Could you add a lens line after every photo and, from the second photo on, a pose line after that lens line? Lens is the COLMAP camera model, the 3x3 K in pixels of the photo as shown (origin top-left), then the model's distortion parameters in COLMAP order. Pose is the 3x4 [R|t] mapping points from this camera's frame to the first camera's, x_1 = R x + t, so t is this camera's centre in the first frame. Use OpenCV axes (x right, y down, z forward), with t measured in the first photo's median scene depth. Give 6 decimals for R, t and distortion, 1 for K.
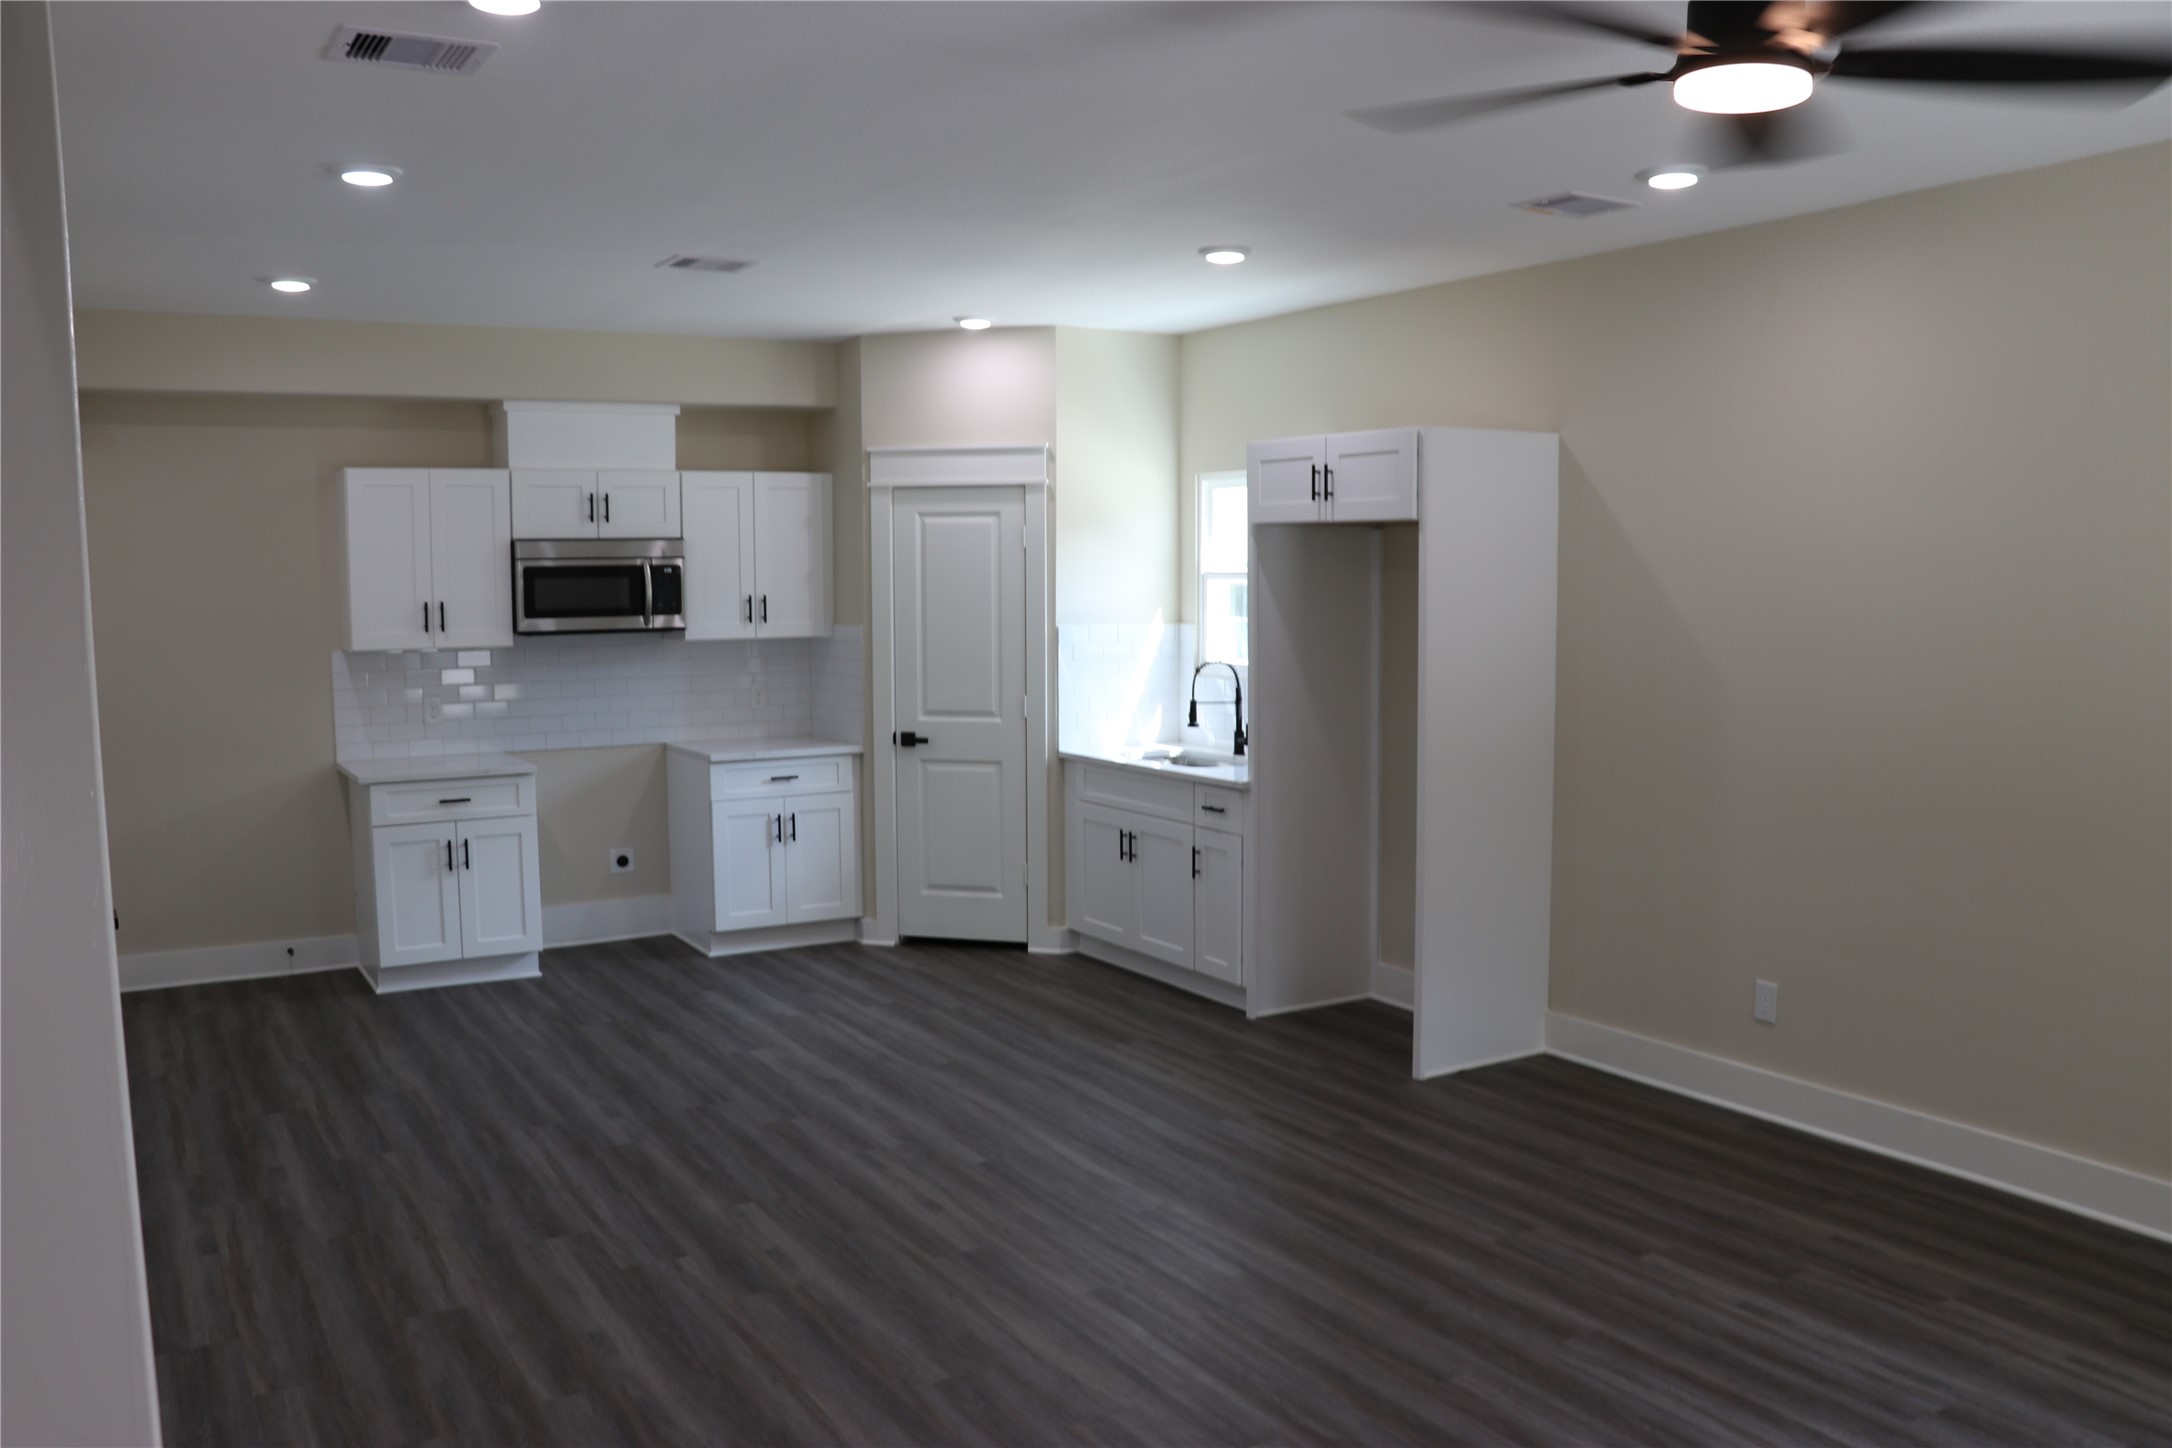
lens RADIAL K [[1782.8, 0, 1095.3], [0, 1782.8, 705.9], [0, 0, 1]] dist [-0.174158, 0.139934]
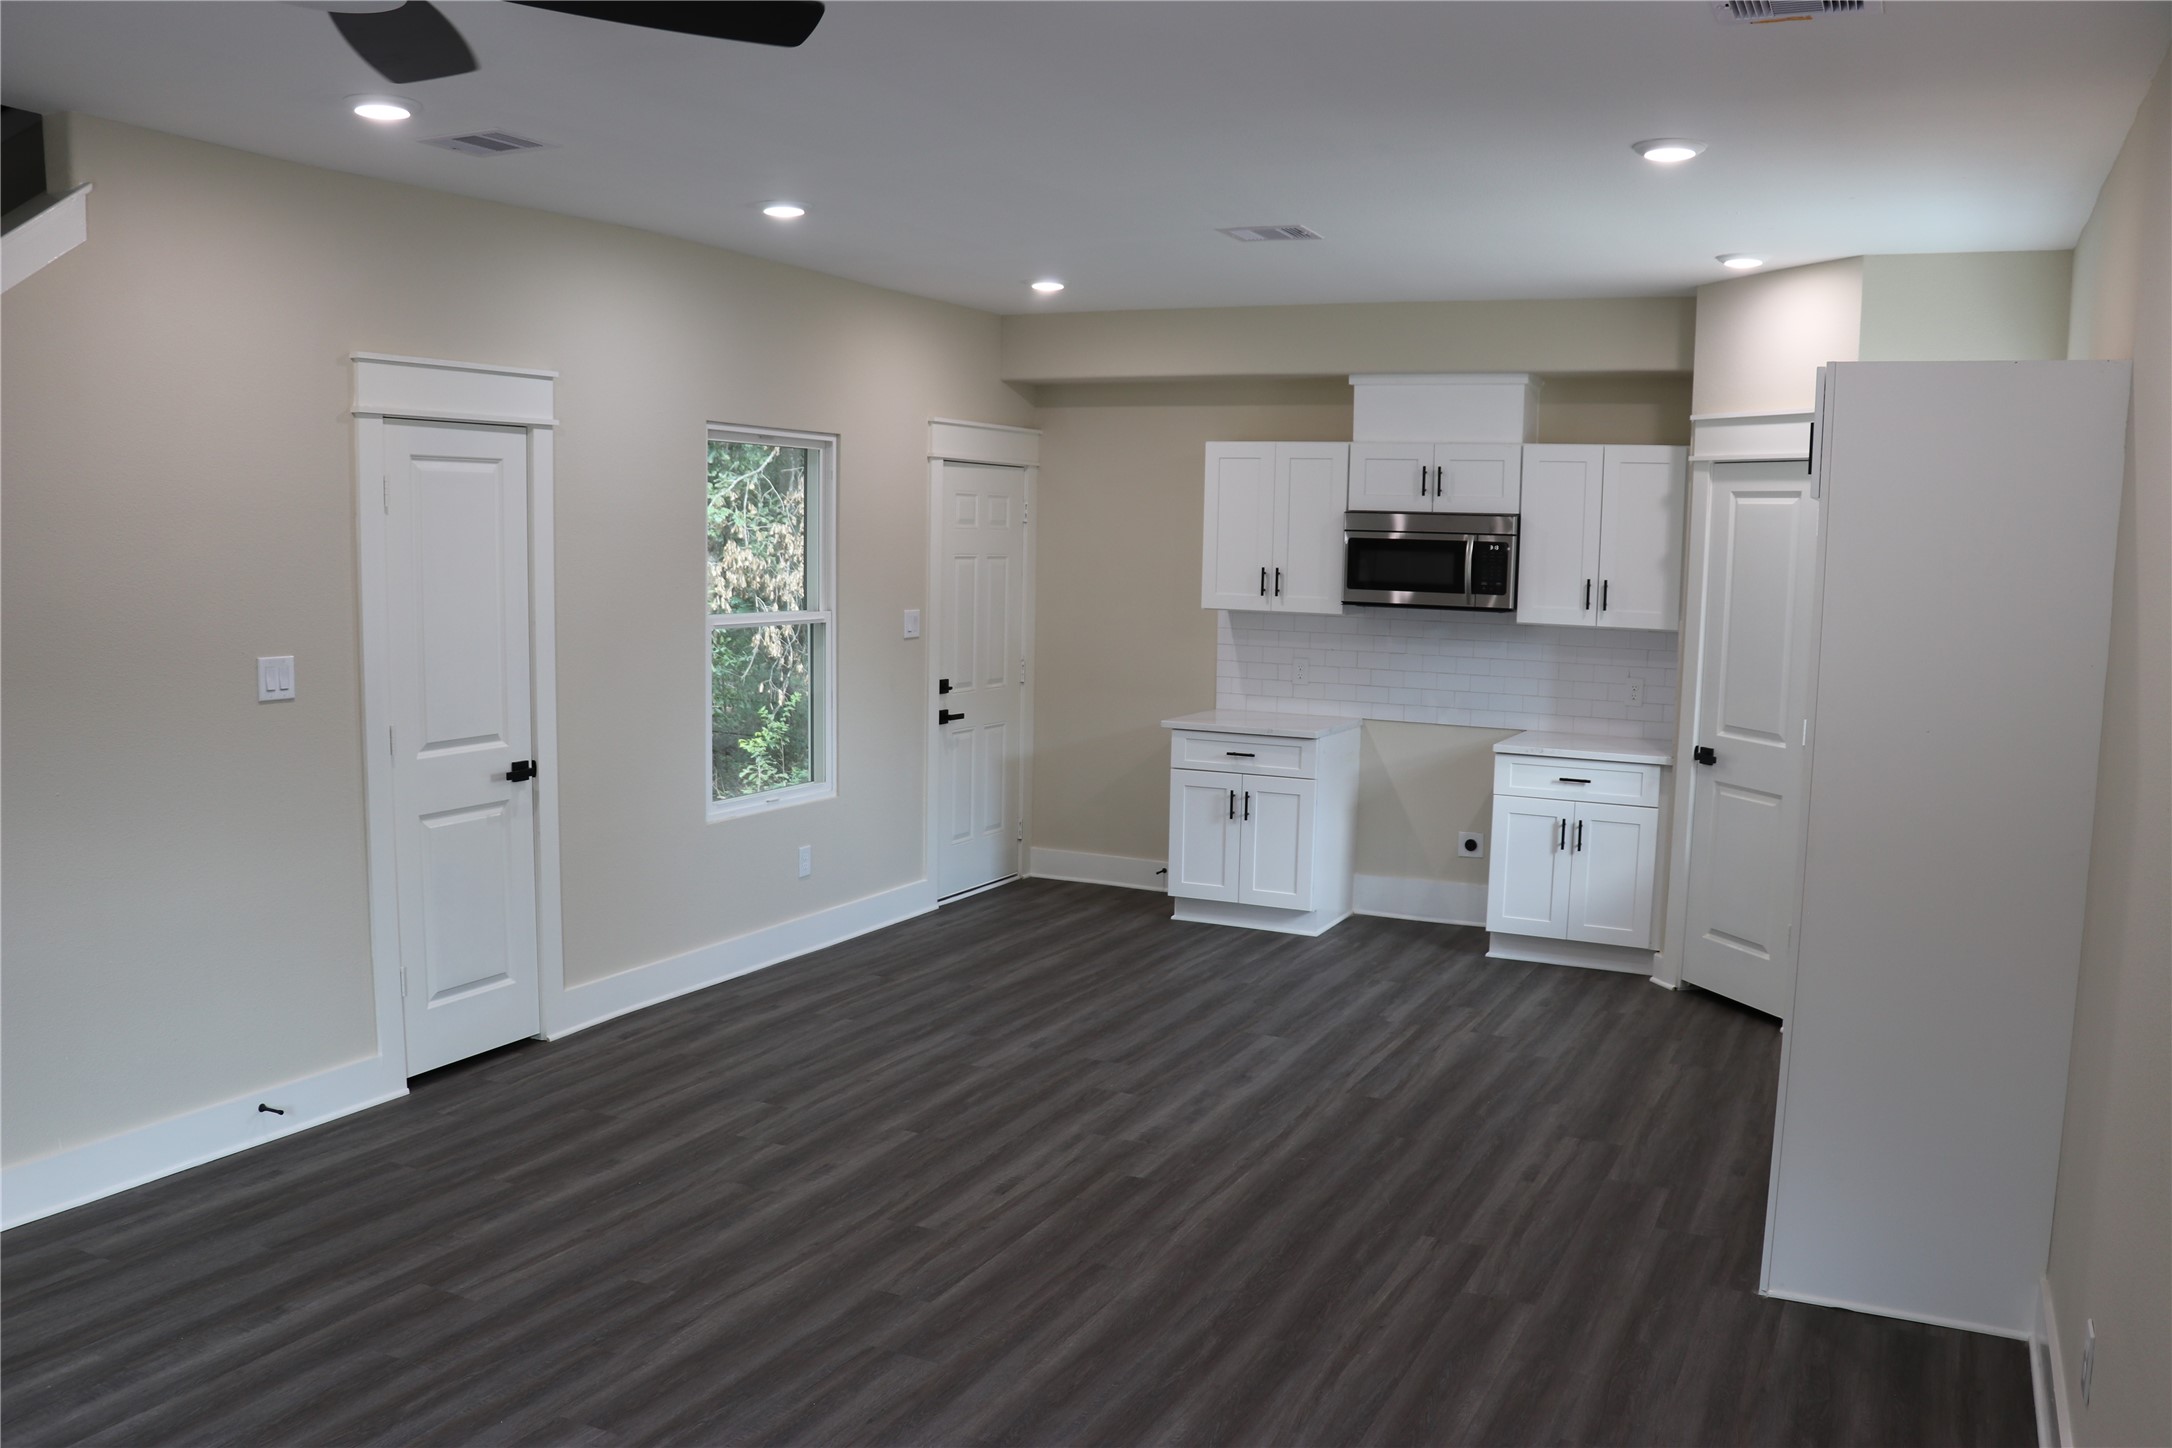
lens RADIAL K [[1782.8, 0, 1083.0], [0, 1782.8, 743.8], [0, 0, 1]] dist [-0.174158, 0.139934]
pose [[0.551079, 0.118355, -0.826017, 0.437716], [-0.090613, 0.992524, 0.081760, -0.029676], [0.829519, 0.029792, 0.557684, 0.289440]]
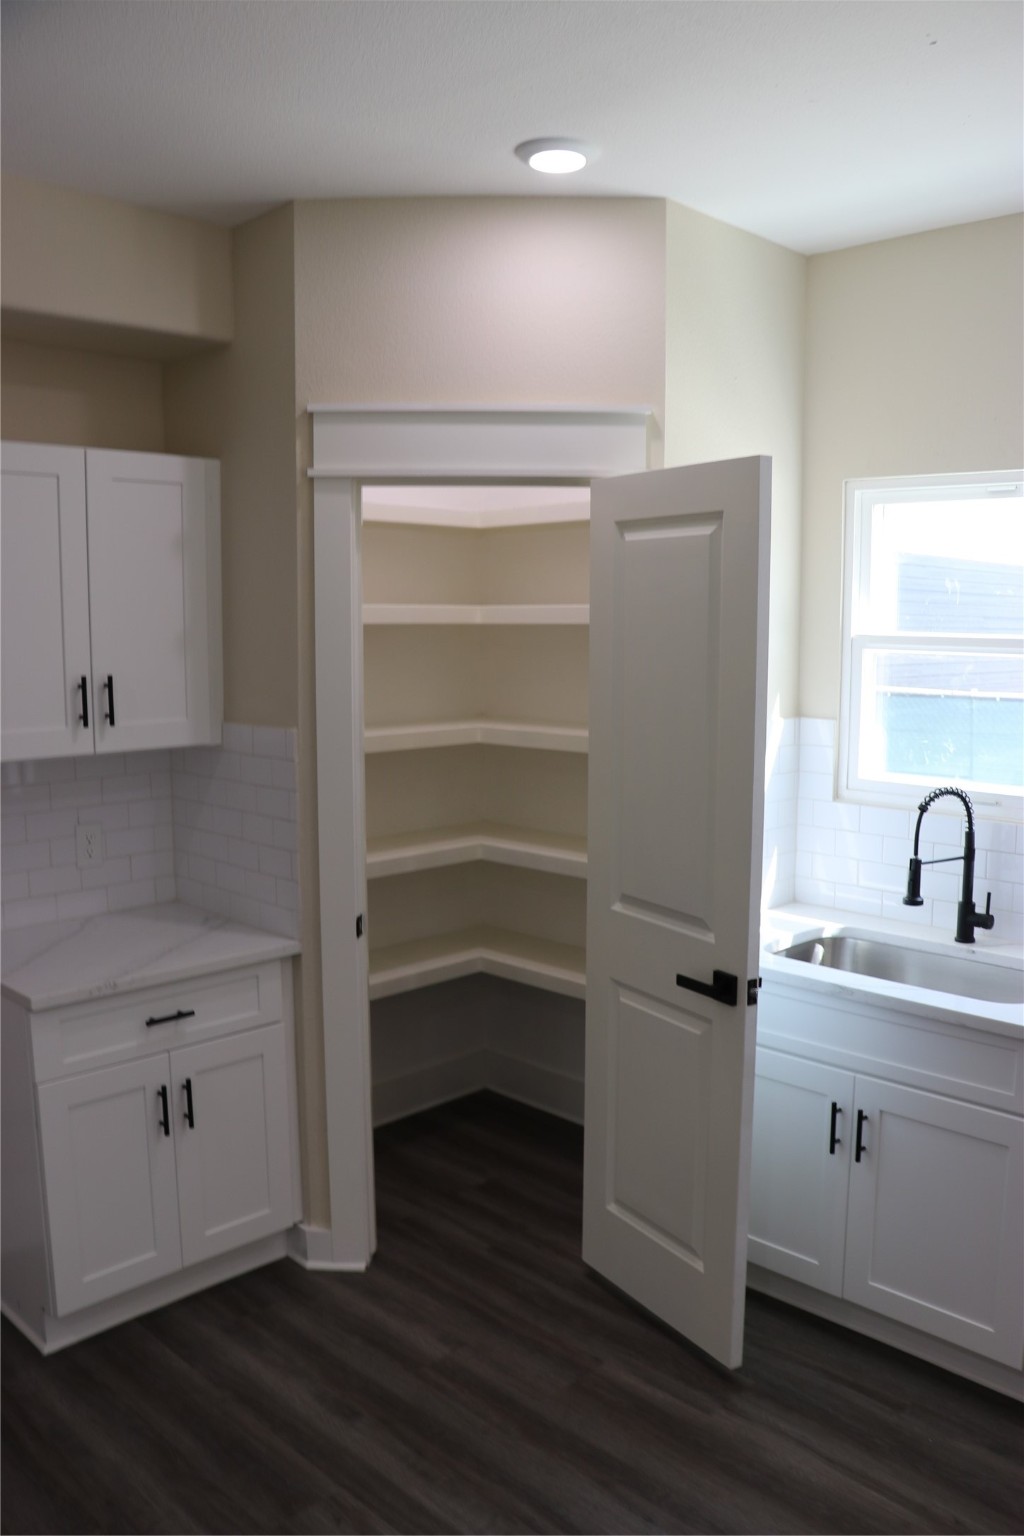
lens RADIAL K [[1260.7, 0, 542.5], [0, 1260.7, 786.4], [0, 0, 1]] dist [-0.174158, 0.139934]
pose [[0.966842, -0.026410, 0.254006, -0.162024], [0.012048, 0.998248, 0.057933, -0.050845], [-0.255091, -0.052952, 0.965466, 0.621849]]
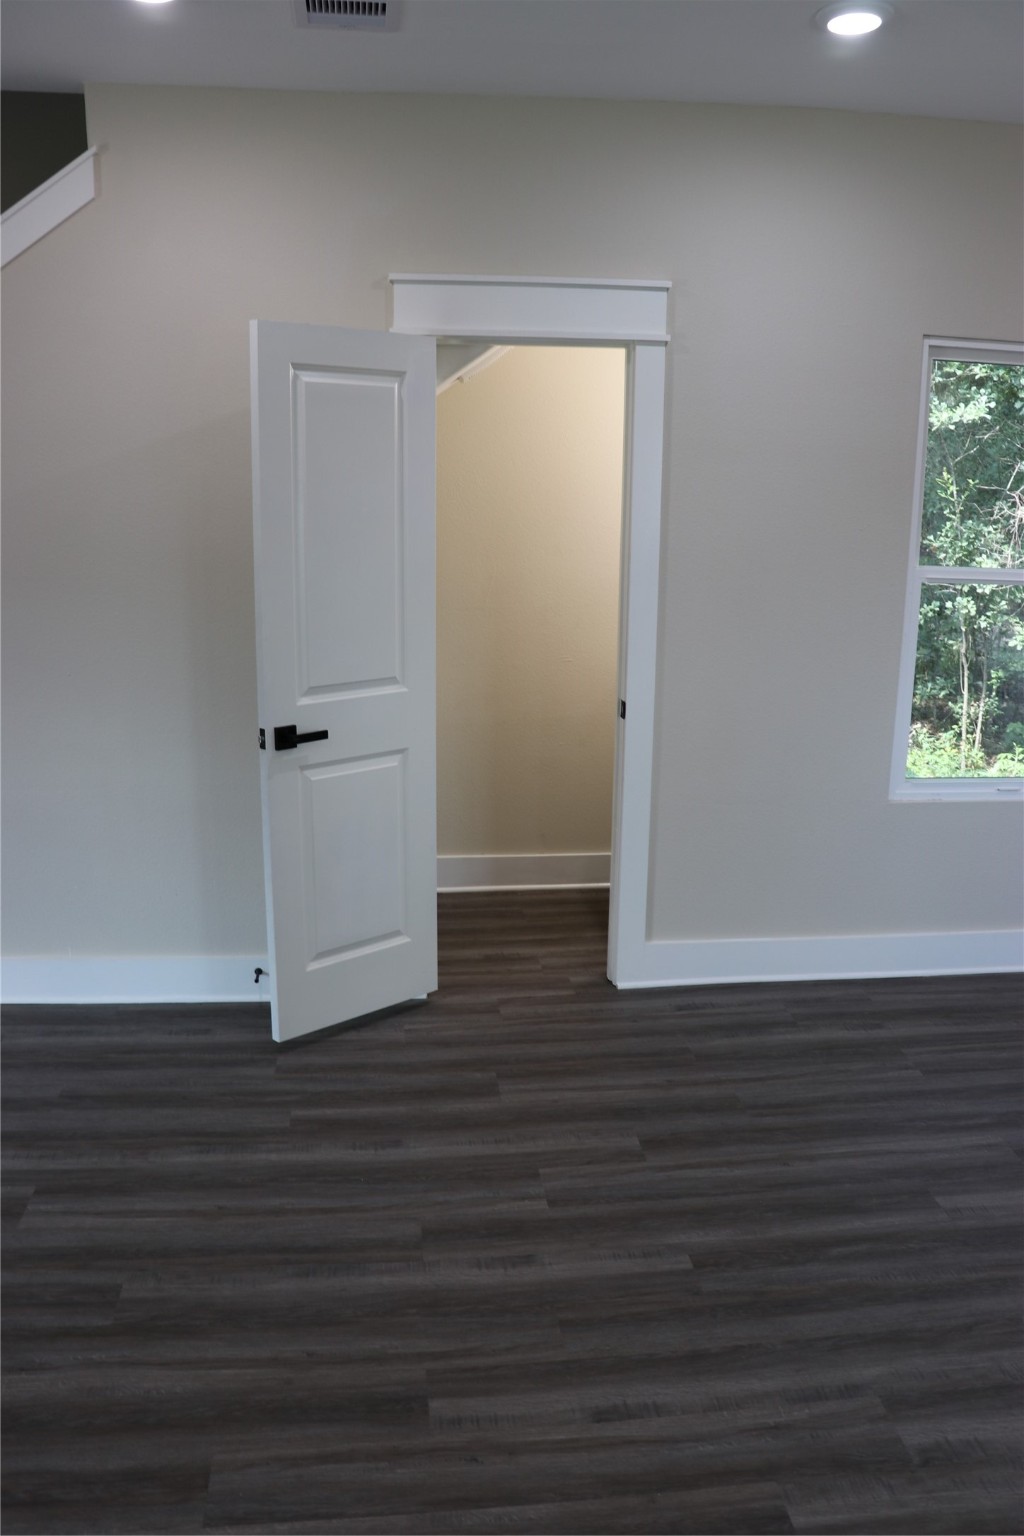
lens RADIAL K [[1260.7, 0, 518.4], [0, 1260.7, 800.6], [0, 0, 1]] dist [-0.174158, 0.139934]
pose [[-0.405415, 0.235491, -0.883280, 0.172930], [-0.084643, 0.952427, 0.292776, -0.048222], [0.910206, 0.193459, -0.366196, 0.664151]]
